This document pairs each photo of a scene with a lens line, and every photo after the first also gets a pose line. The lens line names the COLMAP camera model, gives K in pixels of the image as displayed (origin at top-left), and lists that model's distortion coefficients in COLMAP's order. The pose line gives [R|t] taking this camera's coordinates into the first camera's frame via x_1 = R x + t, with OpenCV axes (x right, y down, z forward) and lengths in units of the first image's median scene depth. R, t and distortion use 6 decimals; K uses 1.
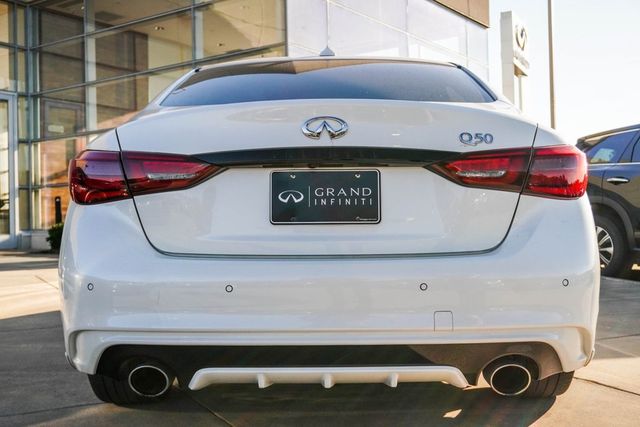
lens RADIAL K [[785.1, 0, 320.0], [0, 785.1, 213.5], [0, 0, 1]] dist [0.004488, 0.000804]
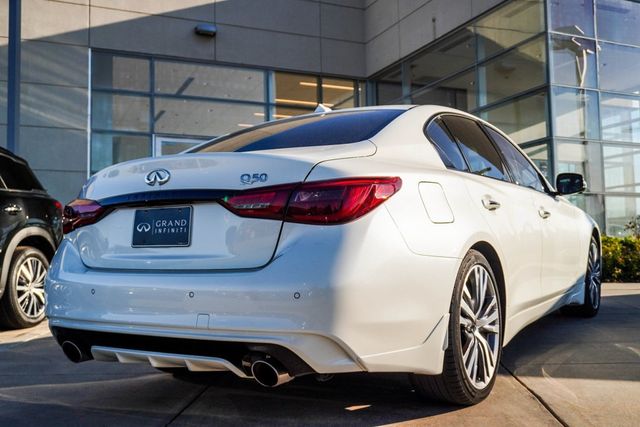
lens RADIAL K [[651.9, 0, 319.9], [0, 651.9, 235.4], [0, 0, 1]] dist [0.009690, 0.009835]
pose [[0.859215, -0.013369, -0.511440, 0.827019], [0.012158, 0.999910, -0.005711, 0.003252], [0.511470, -0.001311, 0.859300, 0.161129]]
